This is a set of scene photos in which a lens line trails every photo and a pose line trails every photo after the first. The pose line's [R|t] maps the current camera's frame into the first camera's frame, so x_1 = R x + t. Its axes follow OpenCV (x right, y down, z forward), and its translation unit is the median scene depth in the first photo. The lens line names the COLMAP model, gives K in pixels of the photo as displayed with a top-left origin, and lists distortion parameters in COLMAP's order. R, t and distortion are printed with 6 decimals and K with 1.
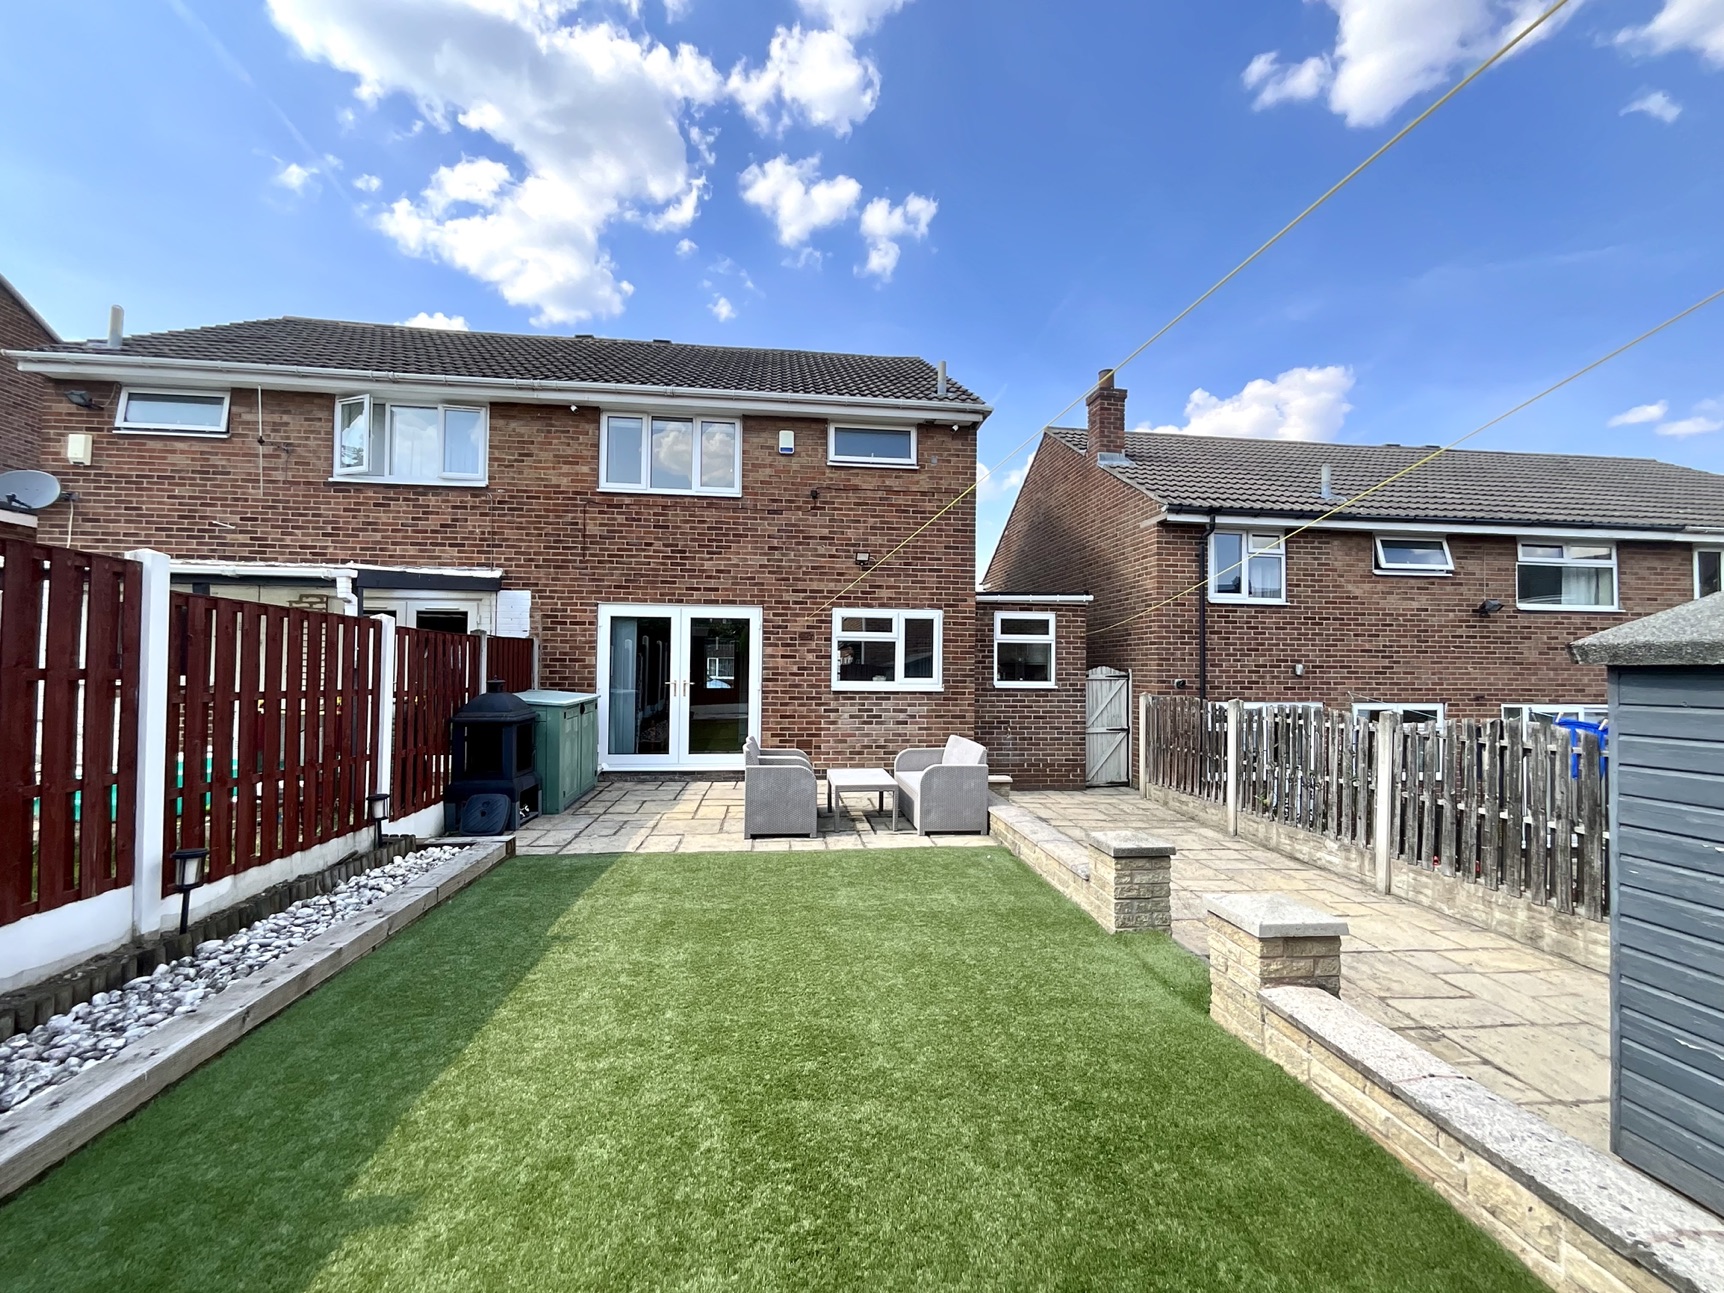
lens RADIAL K [[719.4, 0, 862.0], [0, 719.4, 646.5], [0, 0, 1]] dist [0.000257, -0.000282]
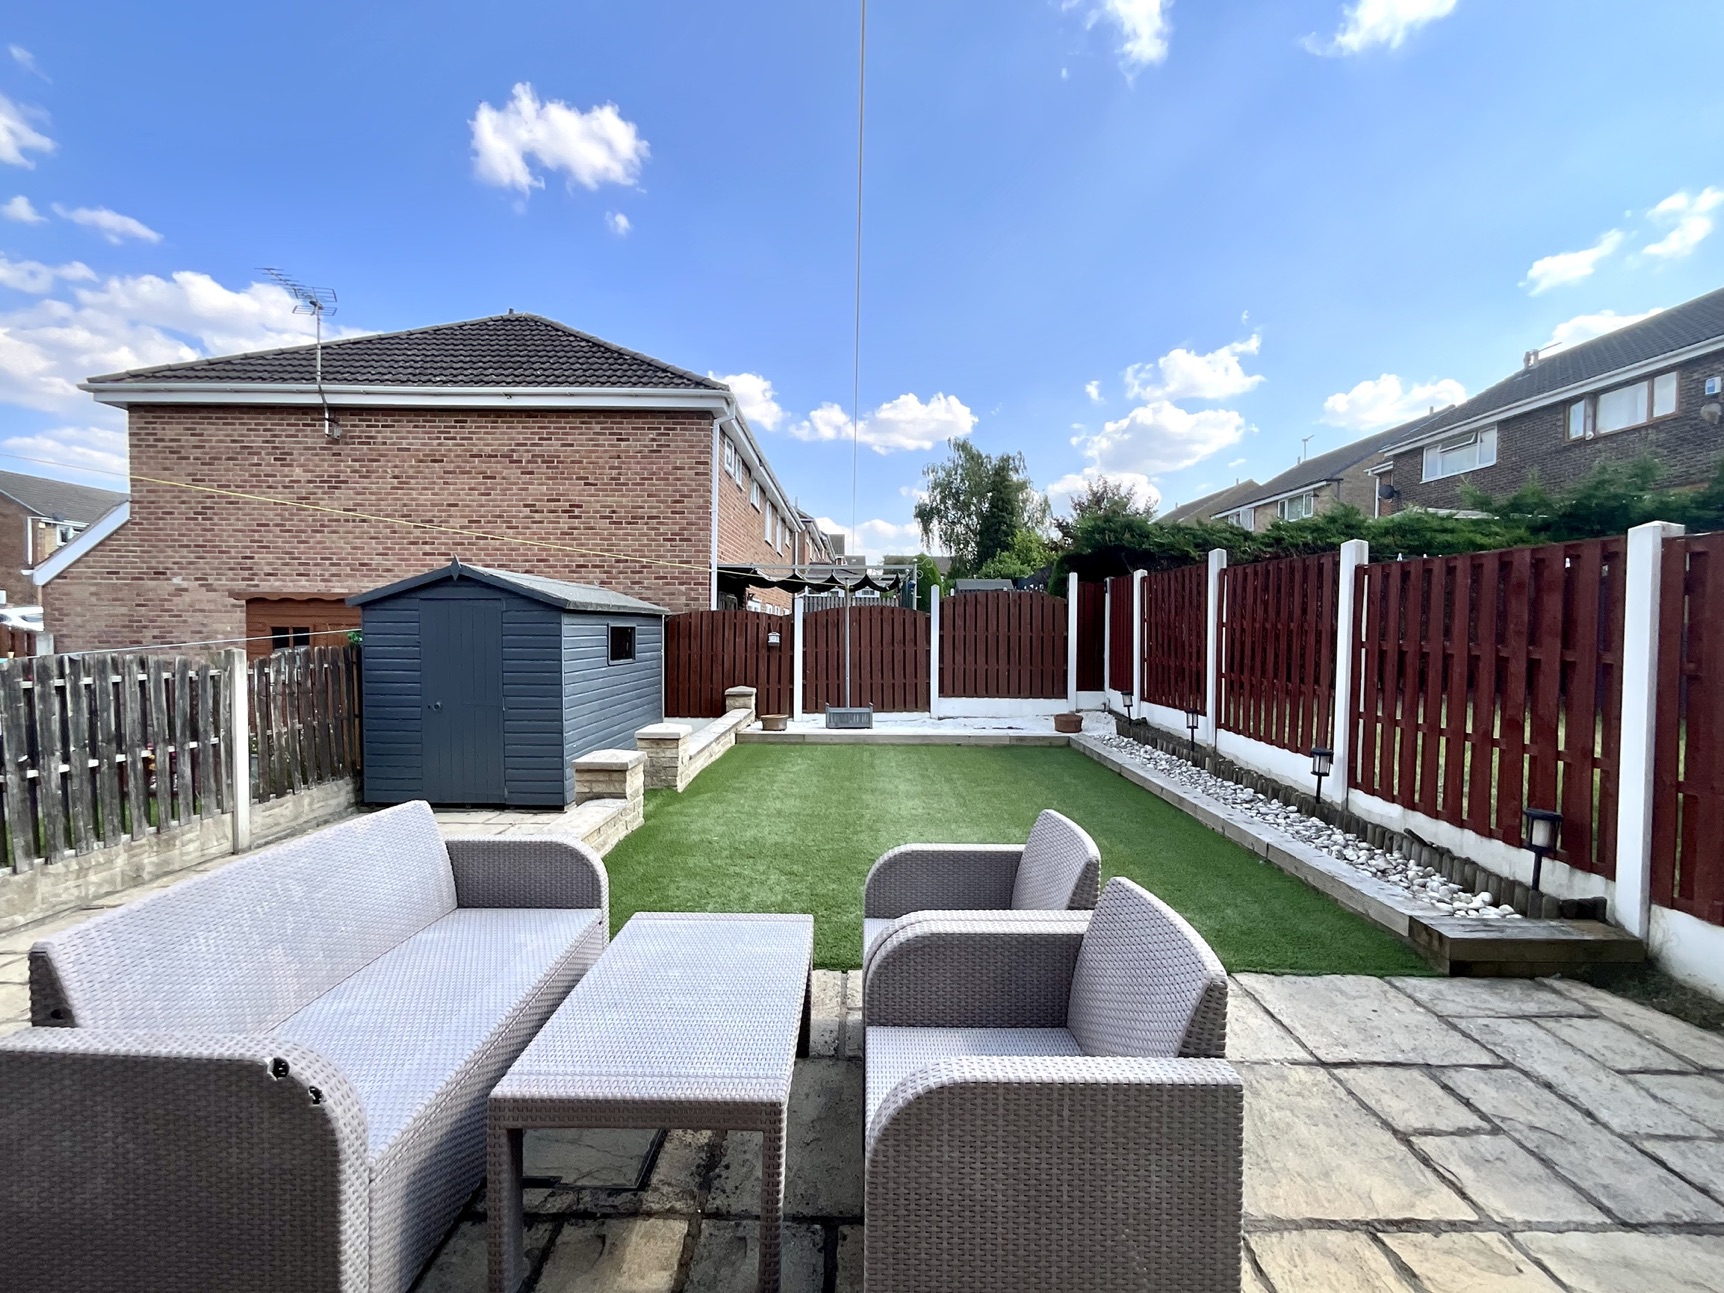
lens RADIAL K [[700.5, 0, 861.7], [0, 700.5, 647.7], [0, 0, 1]] dist [-0.001780, -0.000126]
pose [[-0.992457, -0.016742, 0.121448, -0.134806], [-0.017600, 0.999827, -0.005999, 0.074610], [-0.121326, -0.008091, -0.992580, 1.609922]]
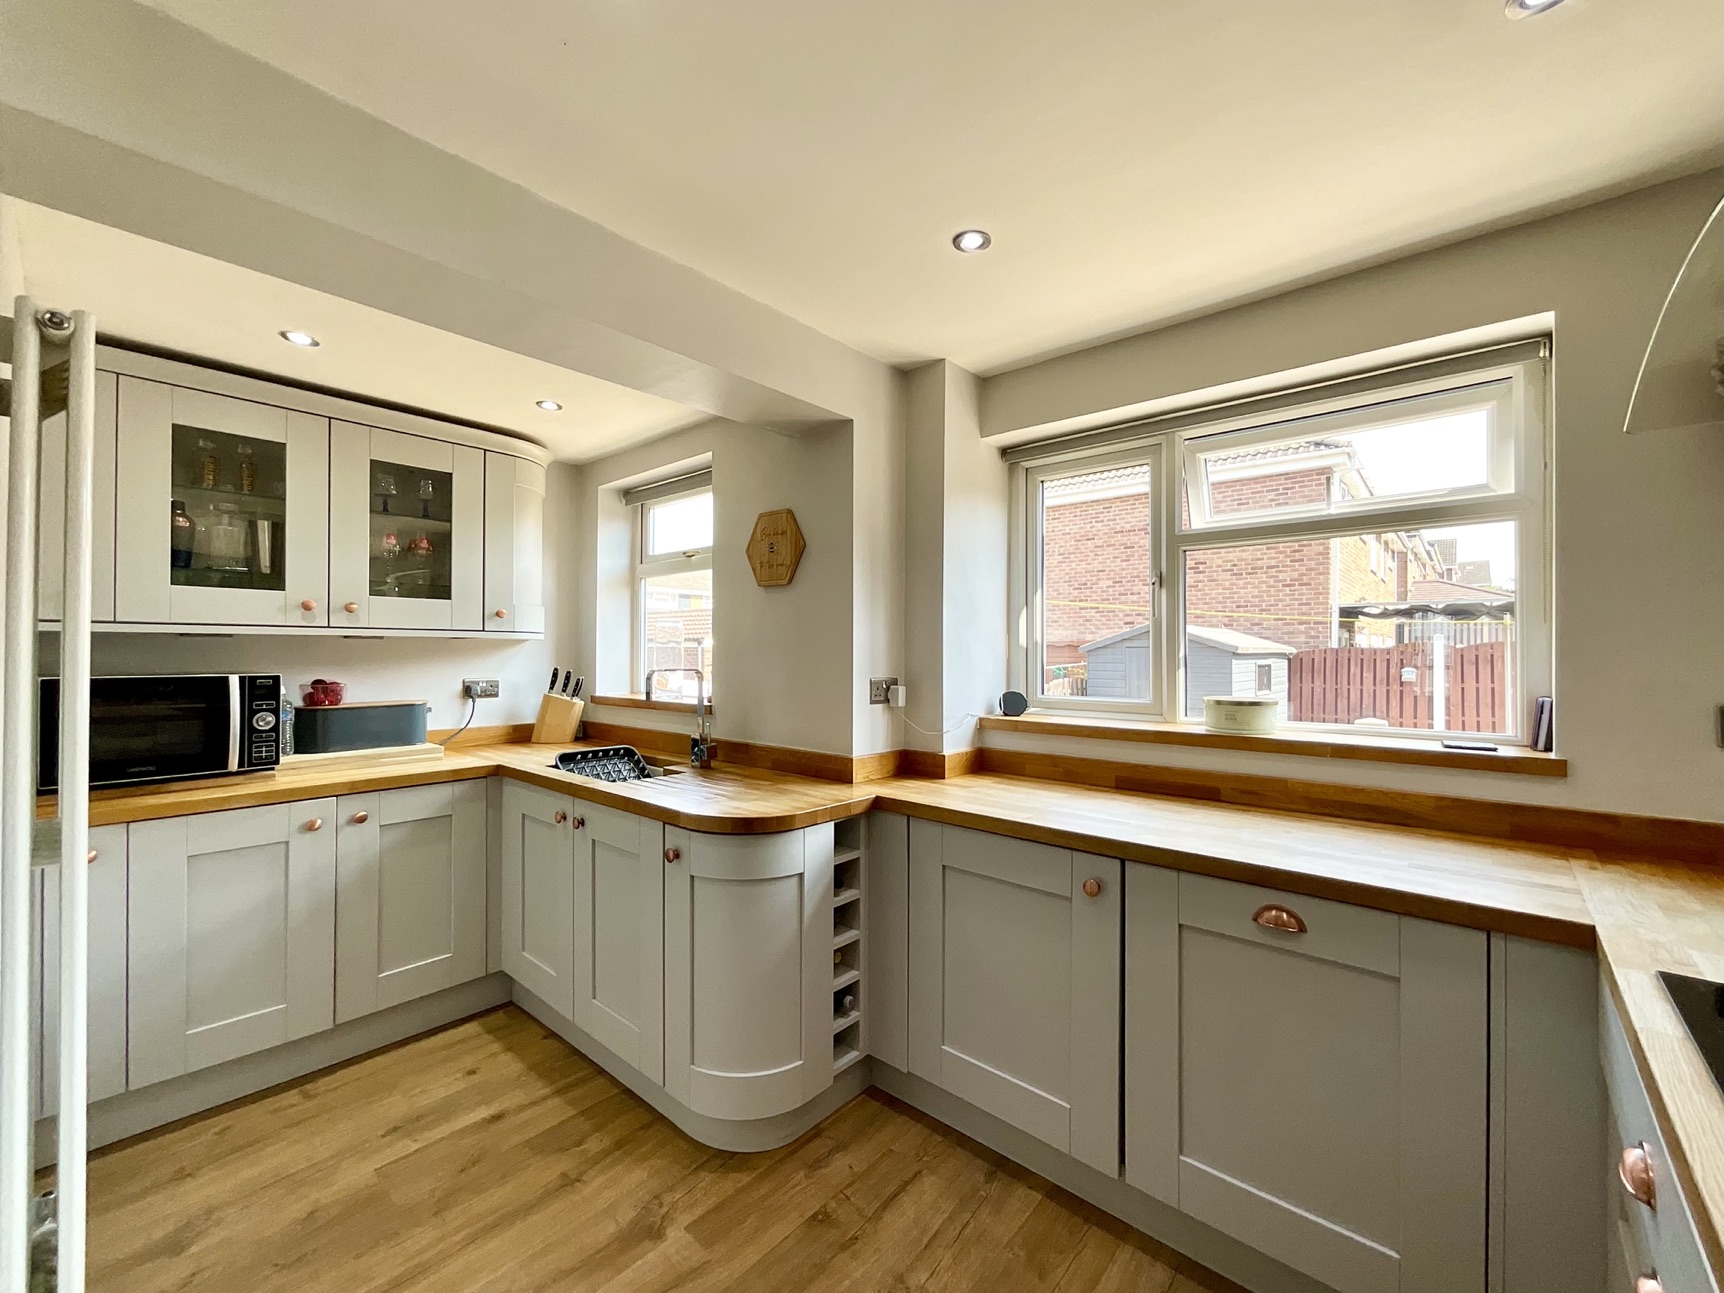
lens RADIAL K [[700.5, 0, 861.7], [0, 700.5, 647.7], [0, 0, 1]] dist [-0.001780, -0.000126]
pose [[-0.662718, -0.000503, 0.748869, -0.121455], [-0.030236, 0.999202, -0.026087, 0.066292], [-0.748258, -0.039931, -0.662204, 2.177860]]
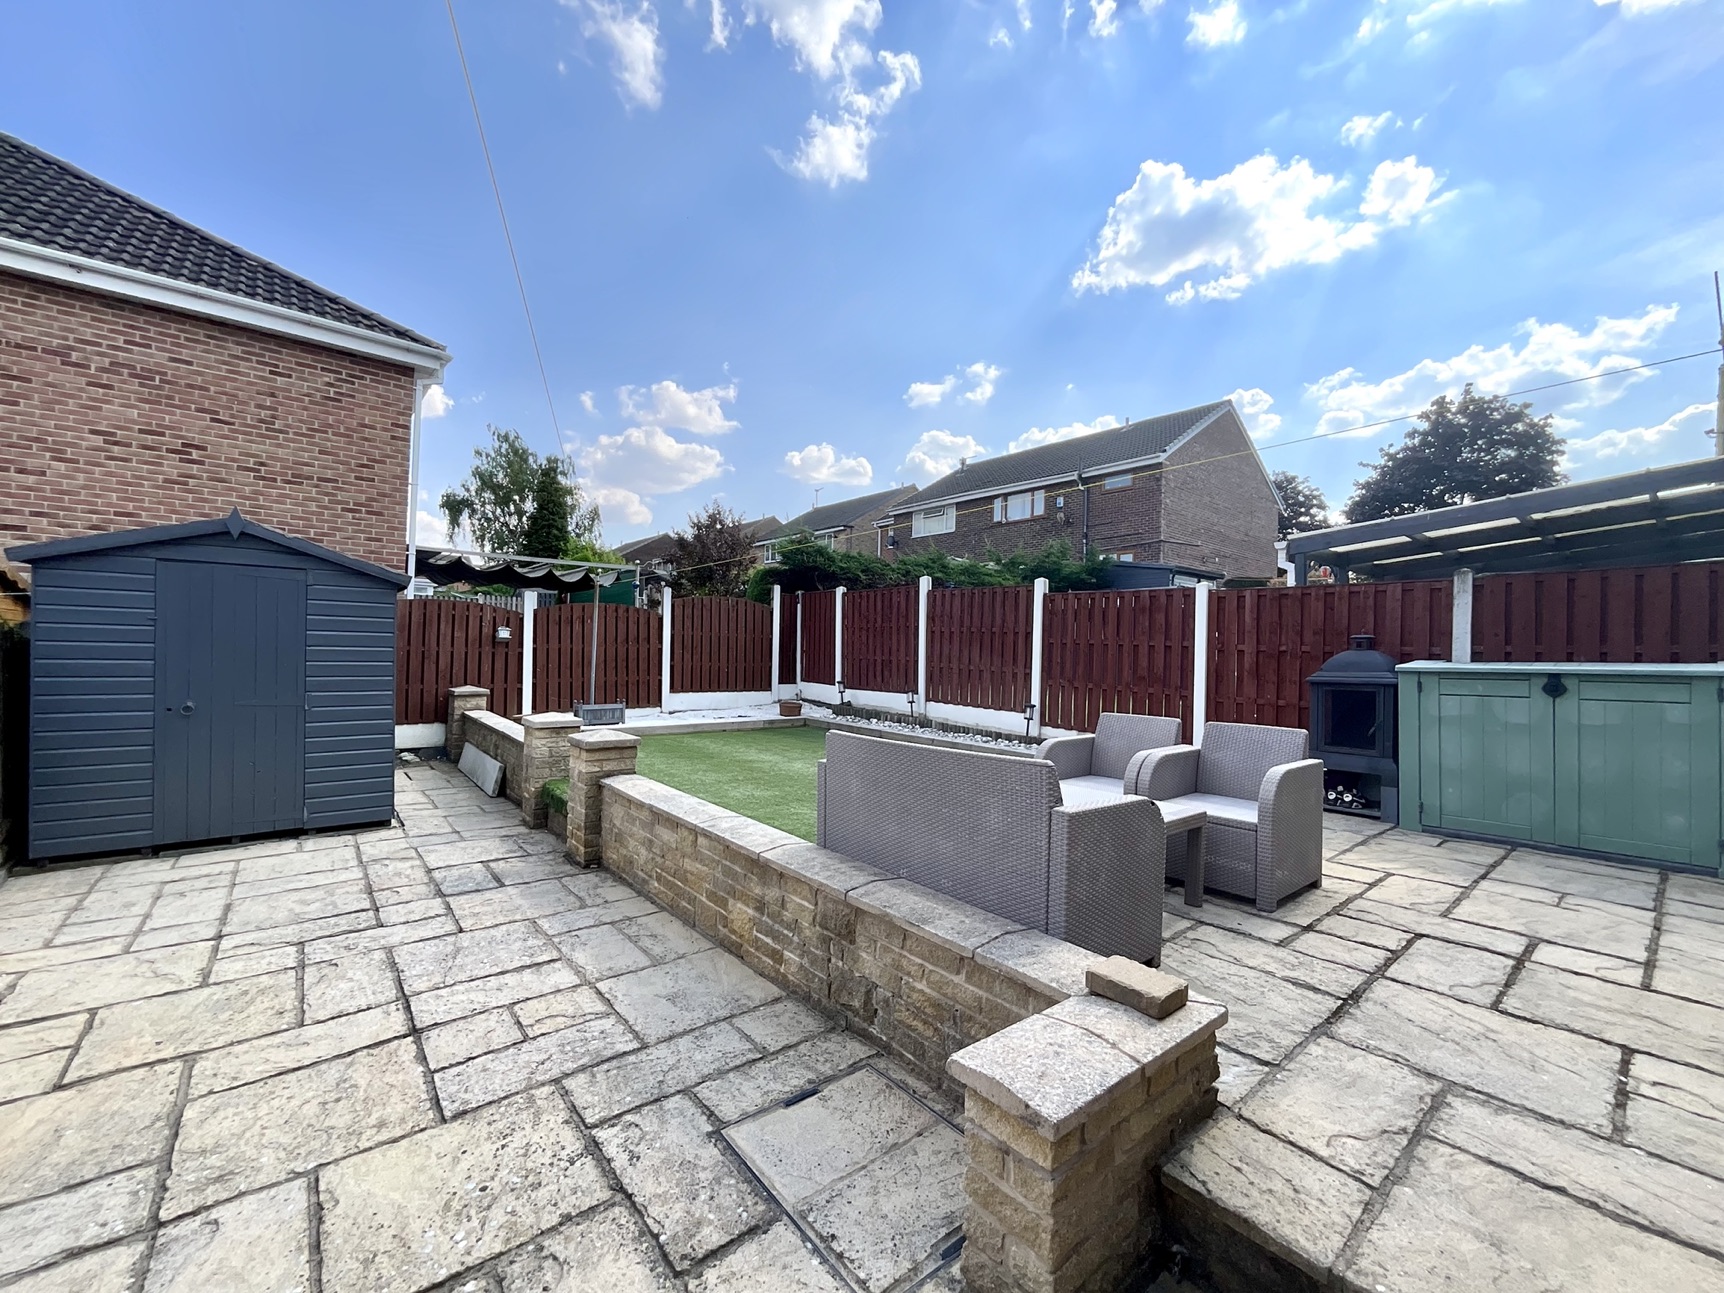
lens RADIAL K [[700.5, 0, 861.7], [0, 700.5, 647.7], [0, 0, 1]] dist [-0.001780, -0.000126]
pose [[-0.840573, -0.027654, -0.540992, 0.493398], [-0.010159, 0.999325, -0.035298, 0.127128], [0.541603, -0.024175, -0.840287, 1.698834]]
